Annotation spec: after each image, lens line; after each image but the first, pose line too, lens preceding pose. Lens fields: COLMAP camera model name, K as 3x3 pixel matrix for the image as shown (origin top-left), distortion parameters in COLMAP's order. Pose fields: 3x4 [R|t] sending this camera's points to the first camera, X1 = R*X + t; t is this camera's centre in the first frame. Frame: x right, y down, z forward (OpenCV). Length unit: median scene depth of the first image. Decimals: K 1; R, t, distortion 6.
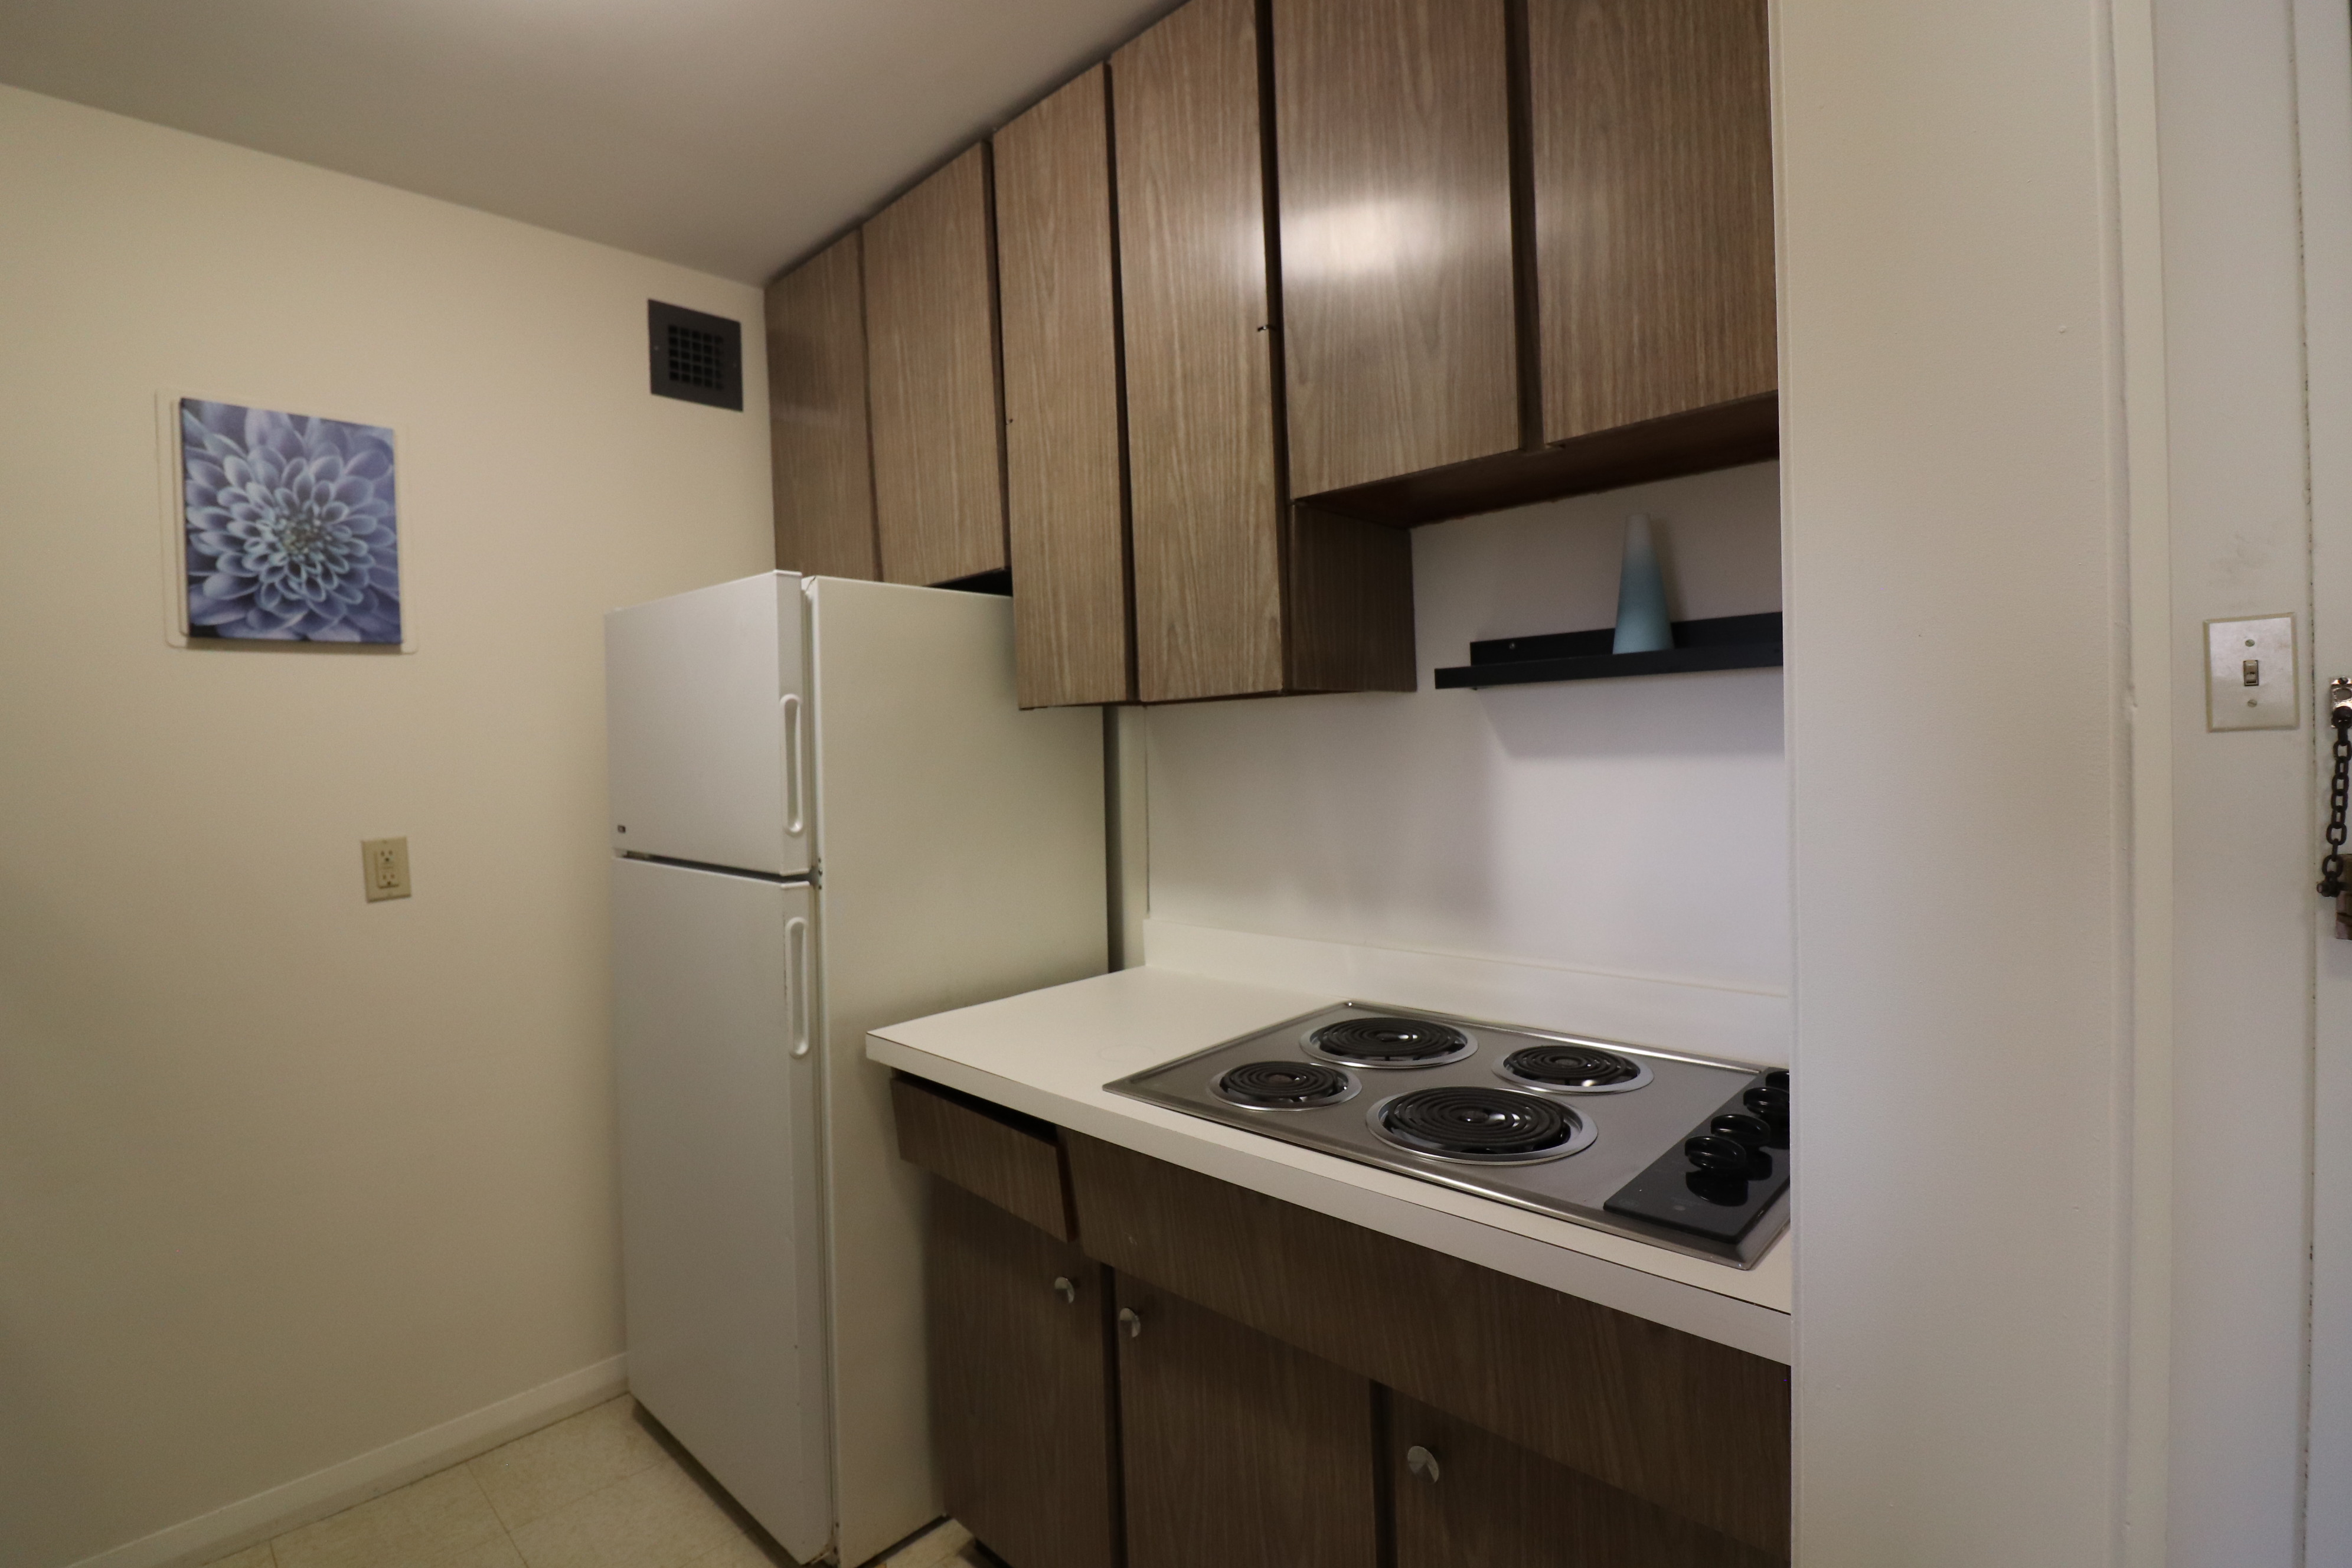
lens RADIAL K [[1094.9, 0, 1166.8], [0, 1094.9, 782.0], [0, 0, 1]] dist [-0.019835, -0.000766]
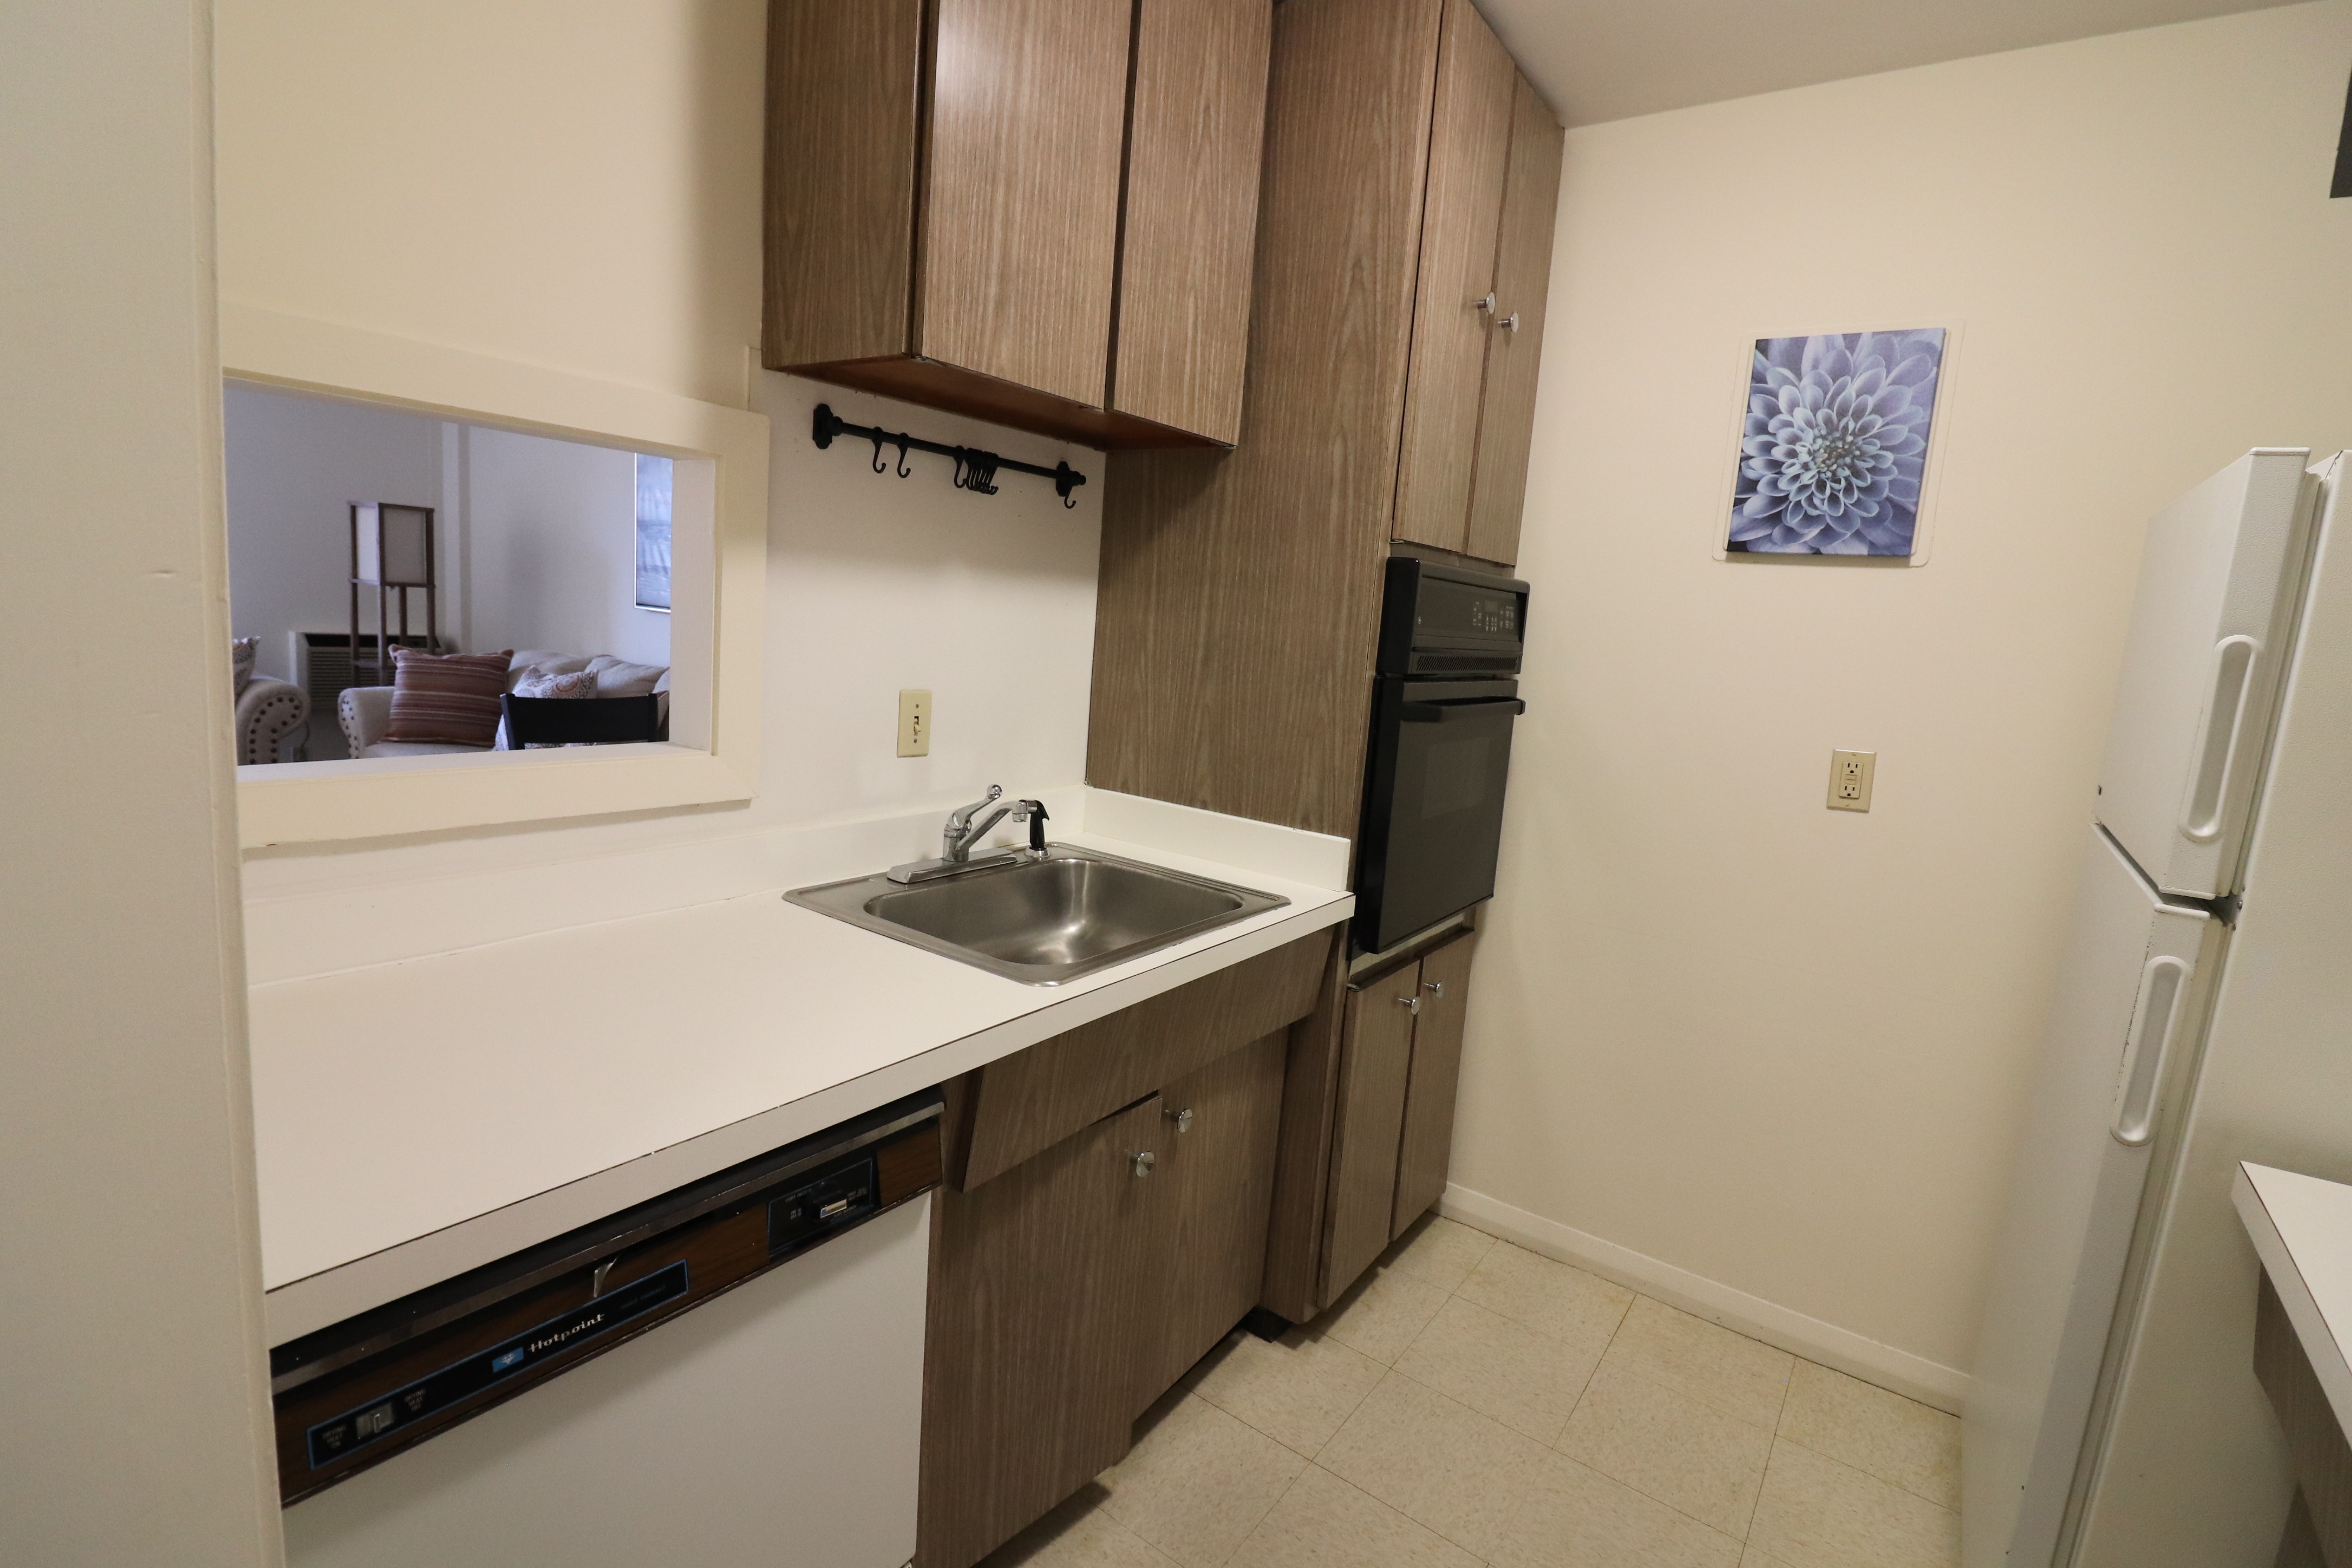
lens RADIAL K [[1094.9, 0, 1167.6], [0, 1094.9, 775.4], [0, 0, 1]] dist [-0.019835, -0.000766]
pose [[0.141248, 0.188464, -0.971869, 0.192933], [-0.109215, 0.978686, 0.173913, -0.034183], [0.983931, 0.081578, 0.158821, 0.222033]]
